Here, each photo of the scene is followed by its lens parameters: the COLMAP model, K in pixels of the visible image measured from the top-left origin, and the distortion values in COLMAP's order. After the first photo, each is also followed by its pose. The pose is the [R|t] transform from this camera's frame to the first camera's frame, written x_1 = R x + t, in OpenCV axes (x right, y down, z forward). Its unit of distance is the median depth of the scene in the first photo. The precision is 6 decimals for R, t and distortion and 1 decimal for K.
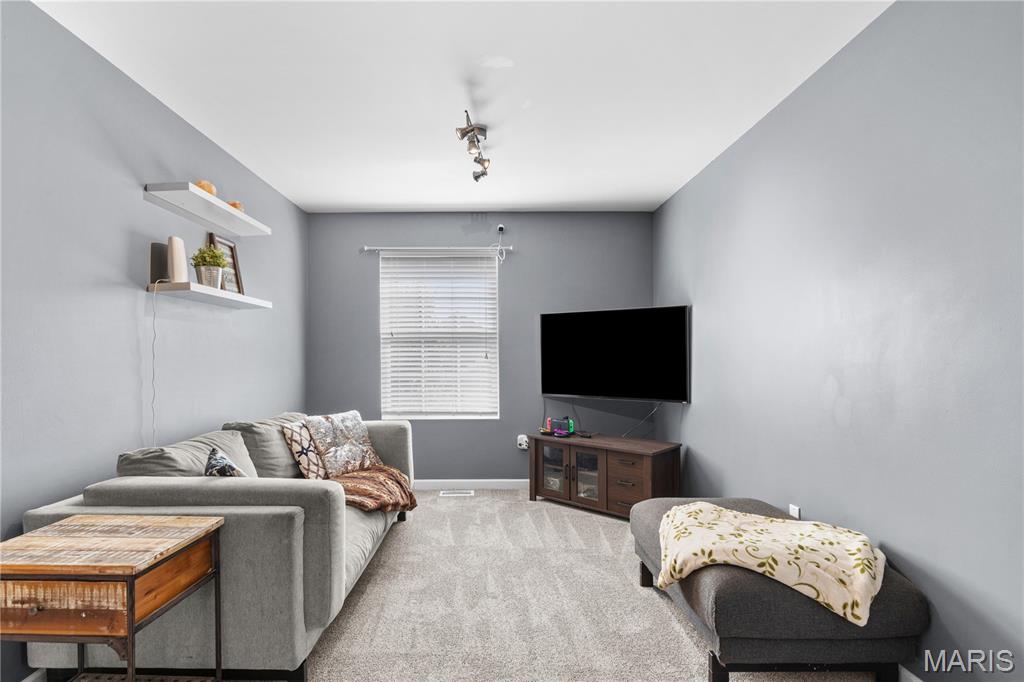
lens RADIAL K [[496.3, 0, 496.5], [0, 496.3, 353.4], [0, 0, 1]] dist [-0.003721, 0.000164]
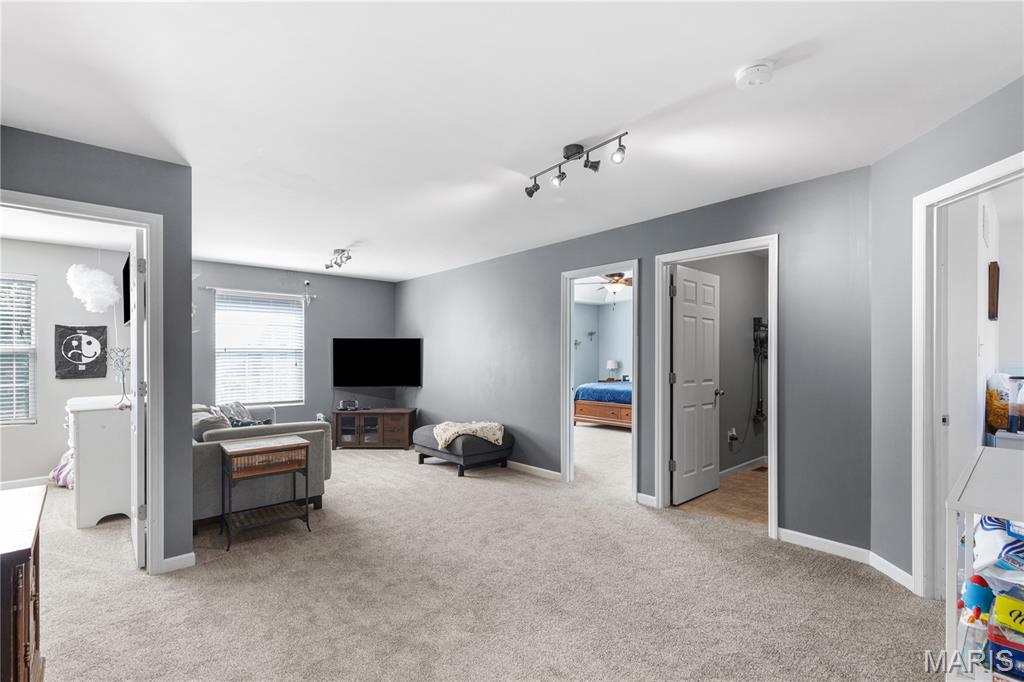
lens RADIAL K [[465.7, 0, 511.8], [0, 465.7, 351.1], [0, 0, 1]] dist [0.001859, -0.000318]
pose [[0.739992, 0.008175, 0.672566, -0.589774], [0.000104, 0.999925, -0.012269, -0.020914], [-0.672615, 0.009149, 0.739936, -0.621260]]
